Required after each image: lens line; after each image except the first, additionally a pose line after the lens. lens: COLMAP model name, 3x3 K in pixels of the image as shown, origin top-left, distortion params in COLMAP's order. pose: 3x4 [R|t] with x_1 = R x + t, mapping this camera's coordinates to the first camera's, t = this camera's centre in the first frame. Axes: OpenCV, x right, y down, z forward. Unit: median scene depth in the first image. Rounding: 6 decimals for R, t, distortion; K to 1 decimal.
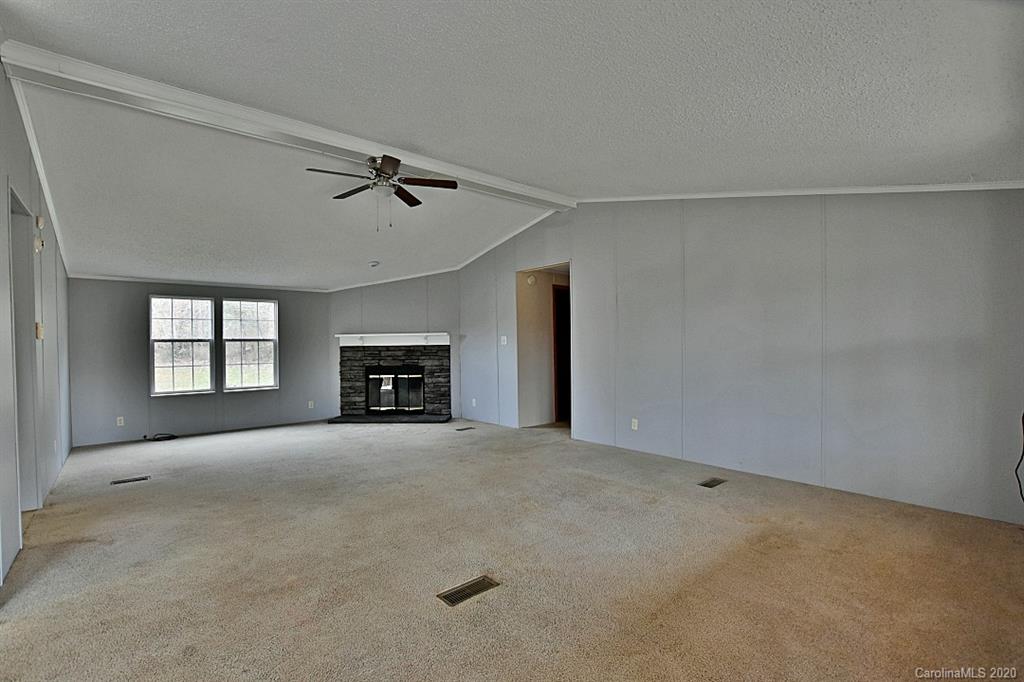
lens RADIAL K [[462.6, 0, 514.1], [0, 462.6, 347.3], [0, 0, 1]] dist [-0.035326, 0.005310]
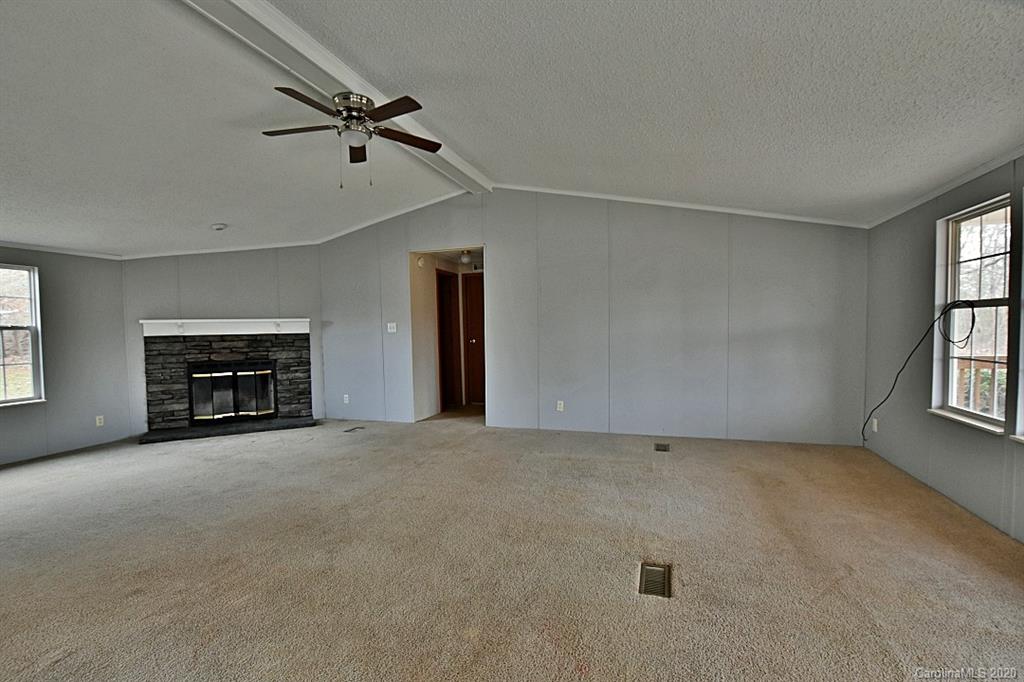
lens RADIAL K [[462.6, 0, 514.1], [0, 462.6, 347.3], [0, 0, 1]] dist [-0.035326, 0.005310]
pose [[0.857687, -0.023248, 0.513647, -0.249956], [0.009384, 0.999519, 0.029571, -0.000408], [-0.514087, -0.020542, 0.857492, 0.094052]]
